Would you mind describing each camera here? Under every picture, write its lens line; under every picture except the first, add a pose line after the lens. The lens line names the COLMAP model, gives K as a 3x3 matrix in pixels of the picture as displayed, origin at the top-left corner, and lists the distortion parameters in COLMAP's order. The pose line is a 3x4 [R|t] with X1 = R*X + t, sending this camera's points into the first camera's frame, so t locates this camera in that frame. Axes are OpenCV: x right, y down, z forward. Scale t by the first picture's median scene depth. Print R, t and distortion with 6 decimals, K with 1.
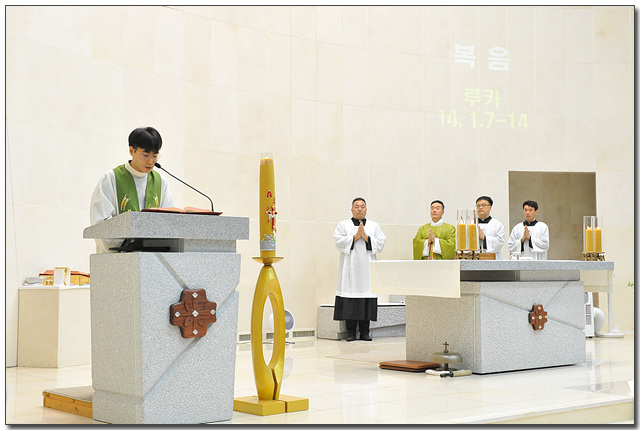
lens RADIAL K [[877.1, 0, 332.1], [0, 877.1, 216.6], [0, 0, 1]] dist [0.114594, 0.000000]
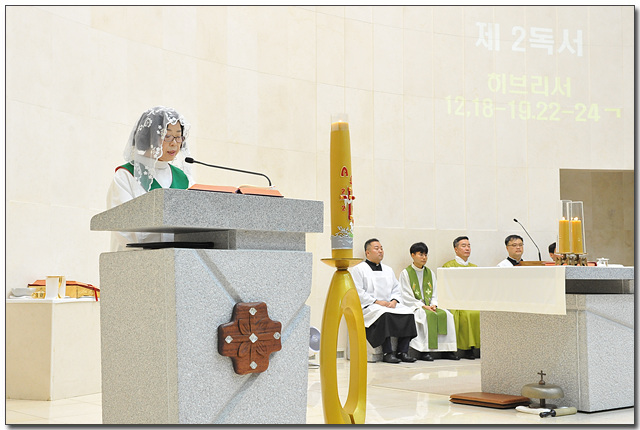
lens RADIAL K [[877.1, 0, 312.5], [0, 877.1, 220.9], [0, 0, 1]] dist [0.114594, 0.000000]
pose [[0.999970, -0.000895, -0.007649, -0.065064], [0.000812, 0.999942, -0.010745, 0.016220], [0.007658, 0.010739, 0.999913, 0.195477]]
